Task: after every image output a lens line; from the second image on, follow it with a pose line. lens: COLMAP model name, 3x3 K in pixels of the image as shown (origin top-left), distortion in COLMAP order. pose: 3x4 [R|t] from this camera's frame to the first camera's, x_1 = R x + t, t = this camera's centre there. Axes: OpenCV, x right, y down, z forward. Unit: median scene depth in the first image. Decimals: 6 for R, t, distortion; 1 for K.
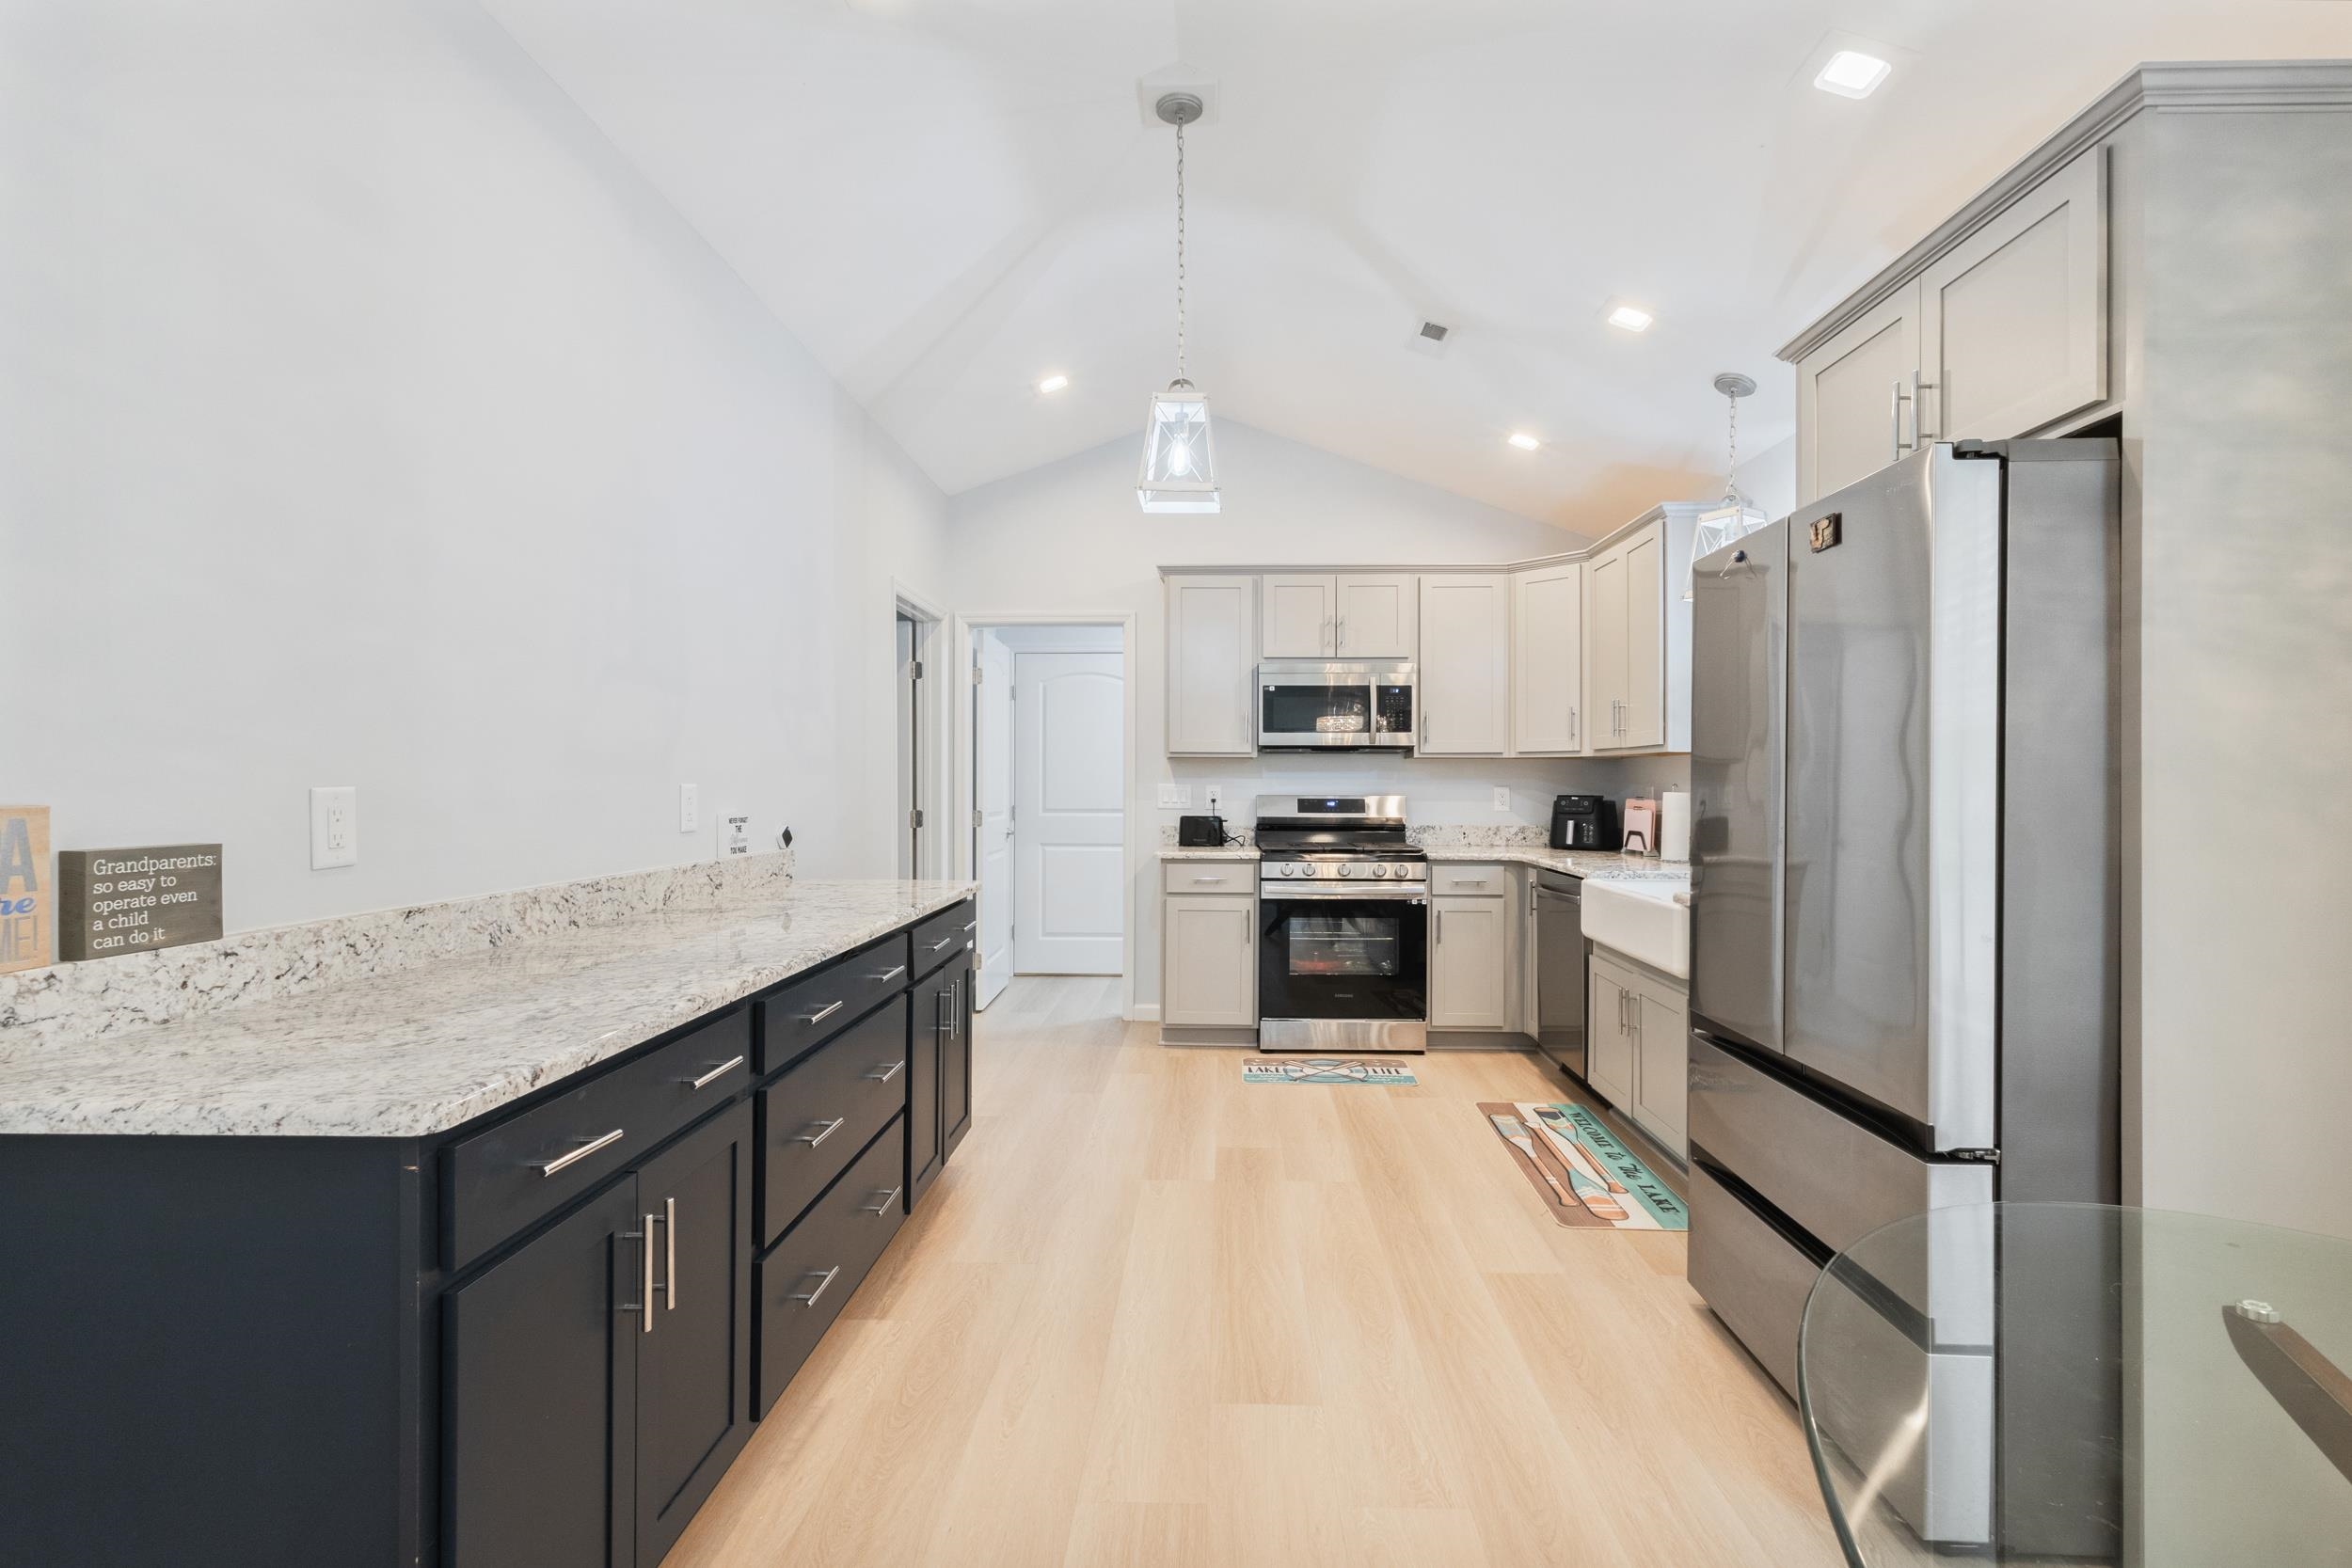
lens RADIAL K [[1095.1, 0, 1199.8], [0, 1095.1, 784.9], [0, 0, 1]] dist [-0.002011, 0.003422]
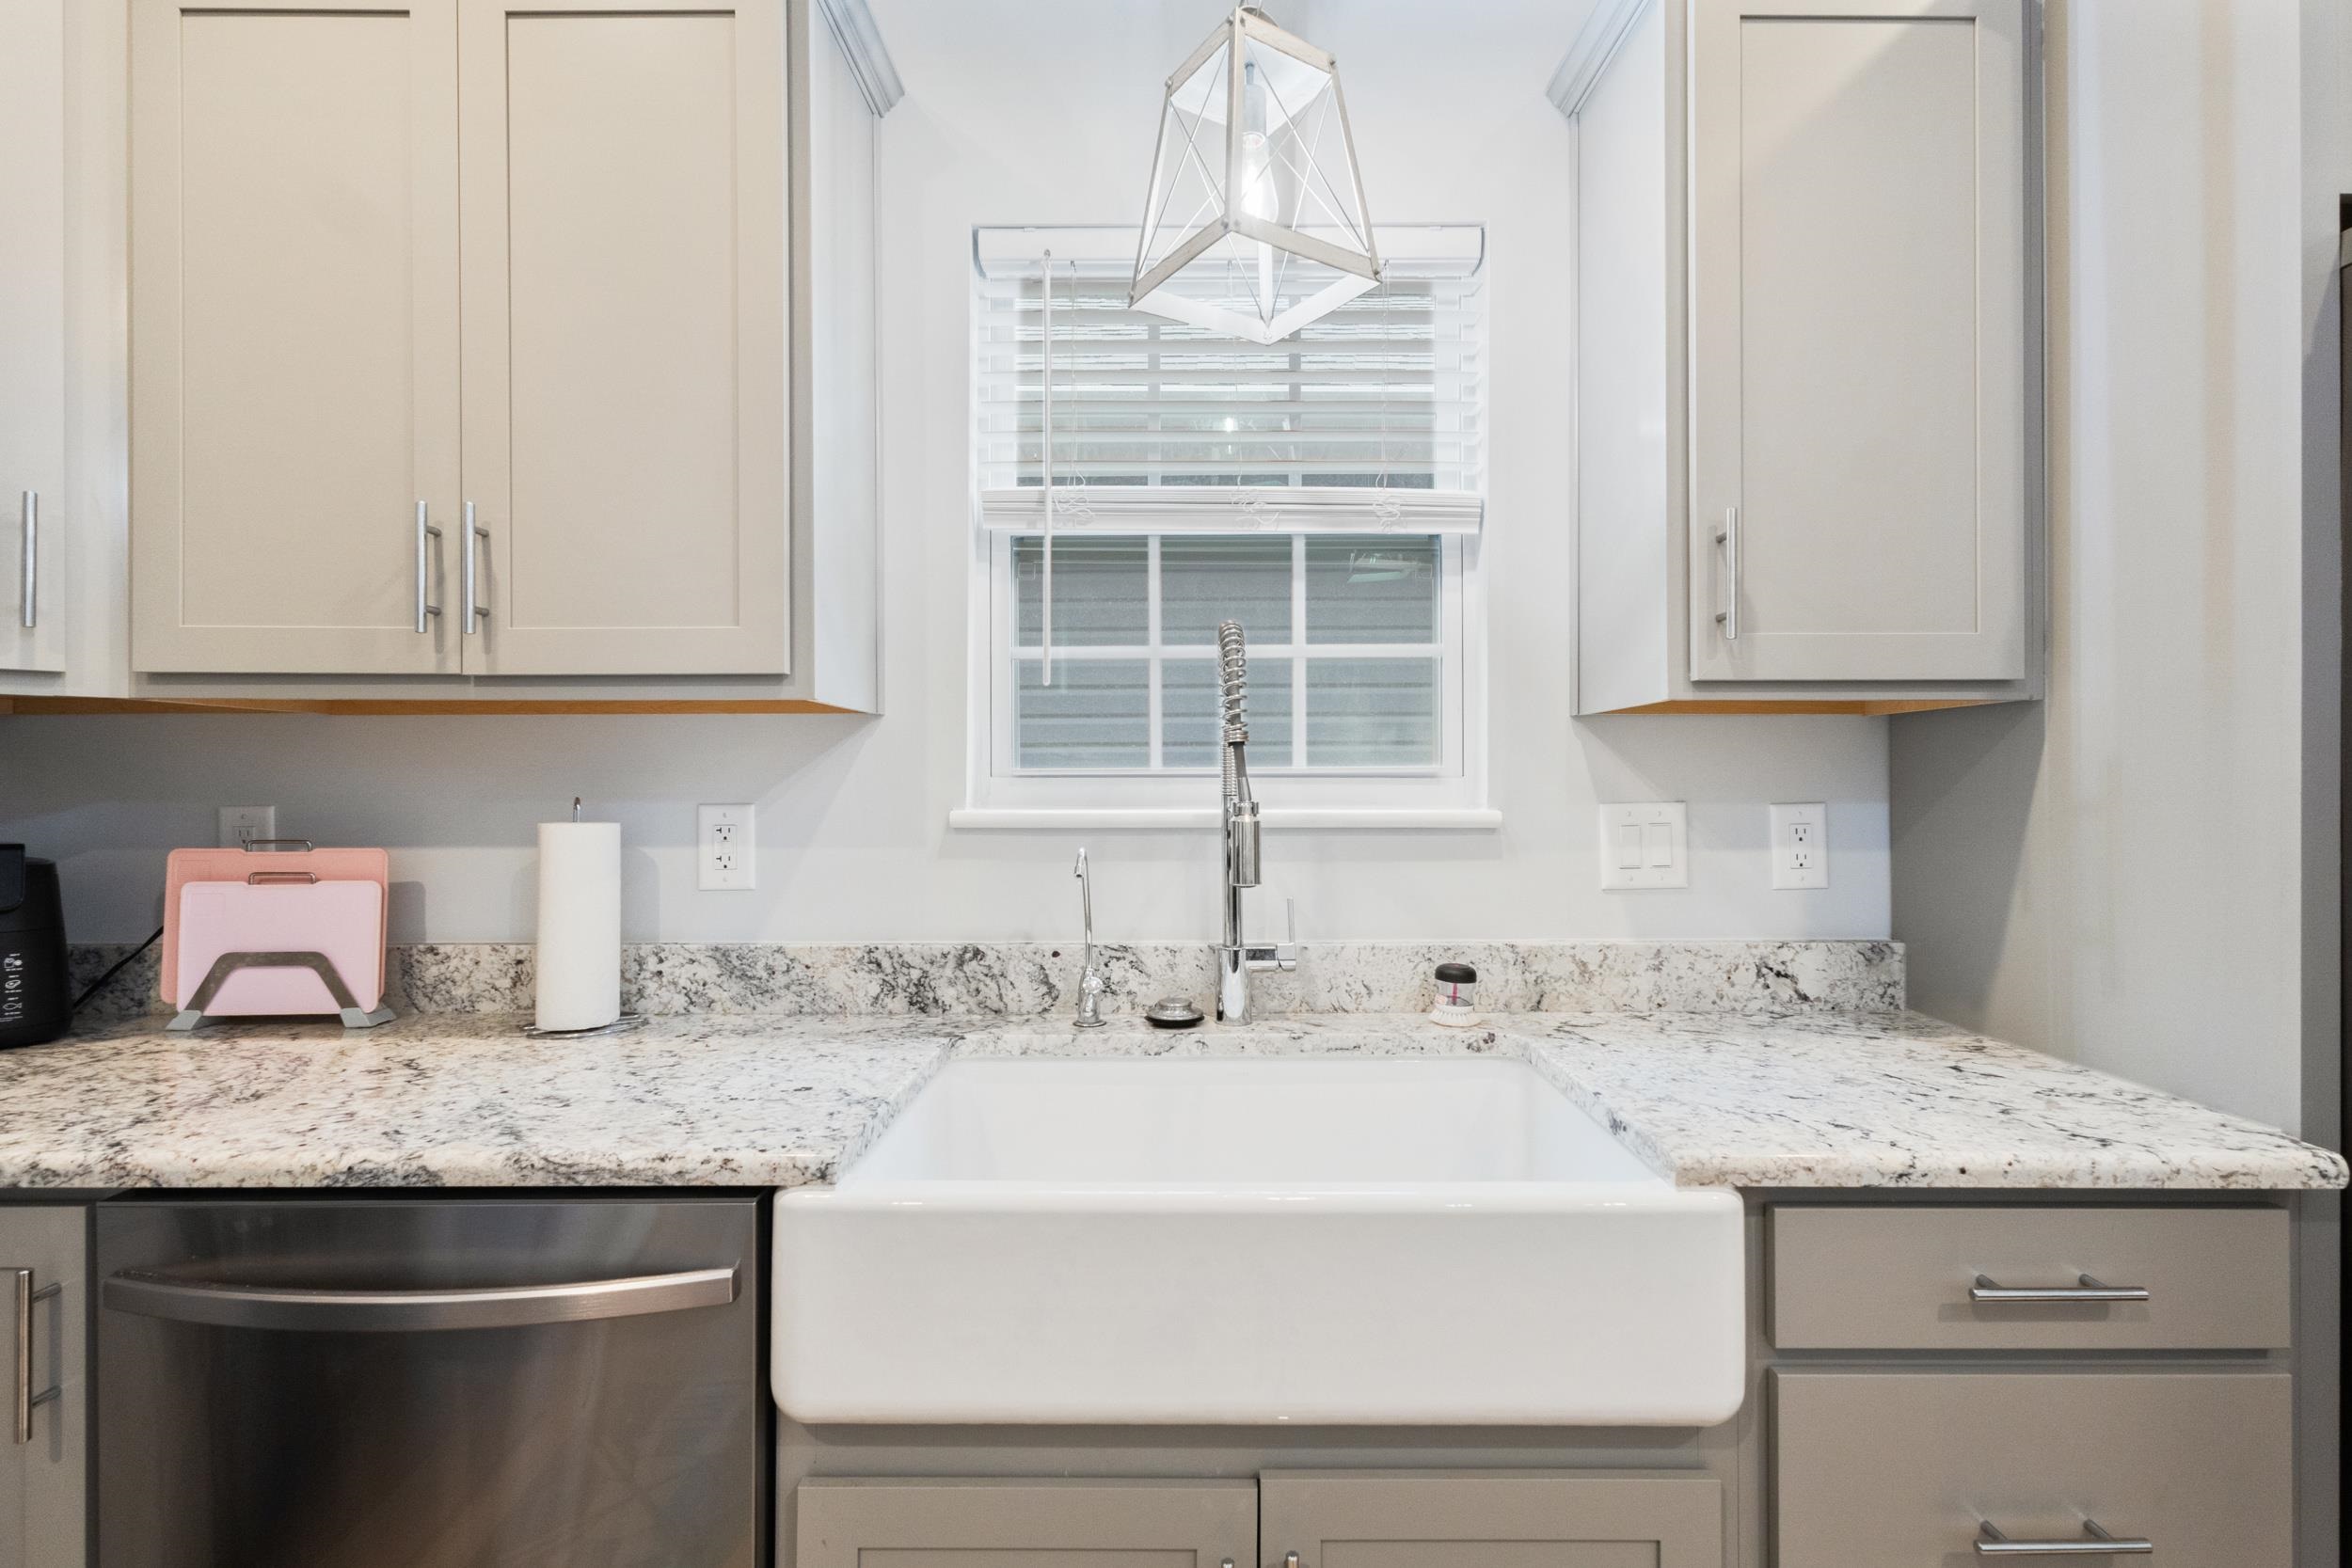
lens RADIAL K [[1095.1, 0, 1195.7], [0, 1095.1, 787.1], [0, 0, 1]] dist [-0.002011, 0.003422]
pose [[-0.022995, -0.004404, 0.999726, 0.087194], [0.004306, 0.999981, 0.004504, -0.004388], [-0.999726, 0.004409, -0.022976, 0.759695]]
